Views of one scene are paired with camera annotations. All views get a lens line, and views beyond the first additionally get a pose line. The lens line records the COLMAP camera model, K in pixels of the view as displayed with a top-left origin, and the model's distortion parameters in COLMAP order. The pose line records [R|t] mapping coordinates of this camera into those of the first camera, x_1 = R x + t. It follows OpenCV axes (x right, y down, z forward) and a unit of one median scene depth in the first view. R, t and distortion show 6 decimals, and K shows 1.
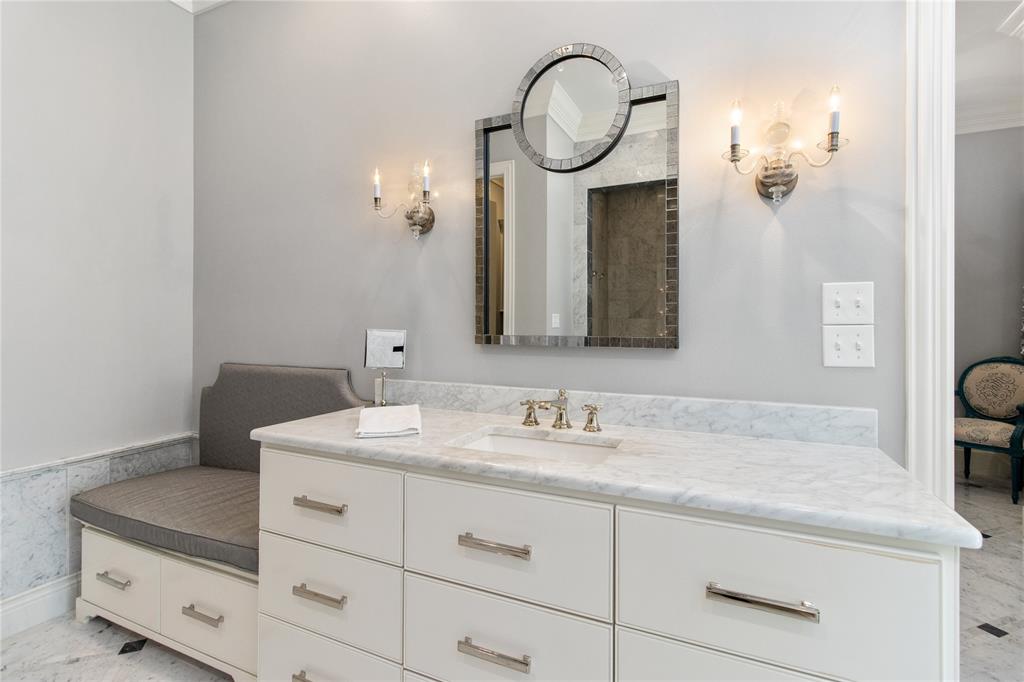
lens RADIAL K [[480.5, 0, 503.0], [0, 480.5, 321.2], [0, 0, 1]] dist [-0.000980, -0.000300]
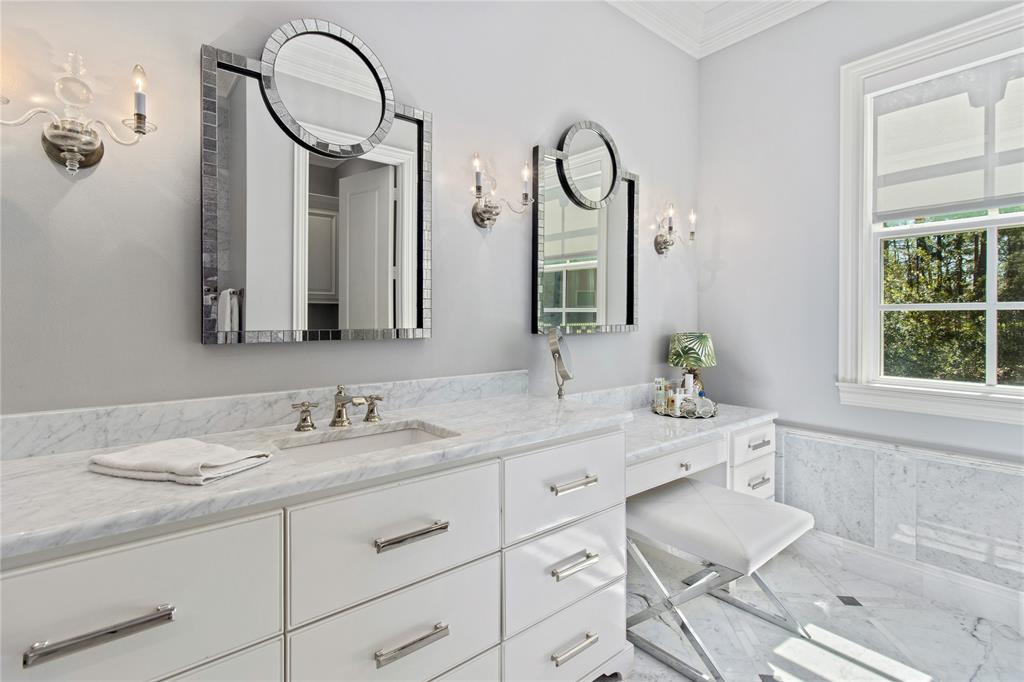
lens RADIAL K [[480.5, 0, 503.0], [0, 480.5, 321.2], [0, 0, 1]] dist [-0.000980, -0.000300]
pose [[0.428203, -0.007690, 0.903650, -0.515032], [-0.004754, 0.999931, 0.010762, 0.001330], [-0.903670, -0.008905, 0.428137, 0.247336]]
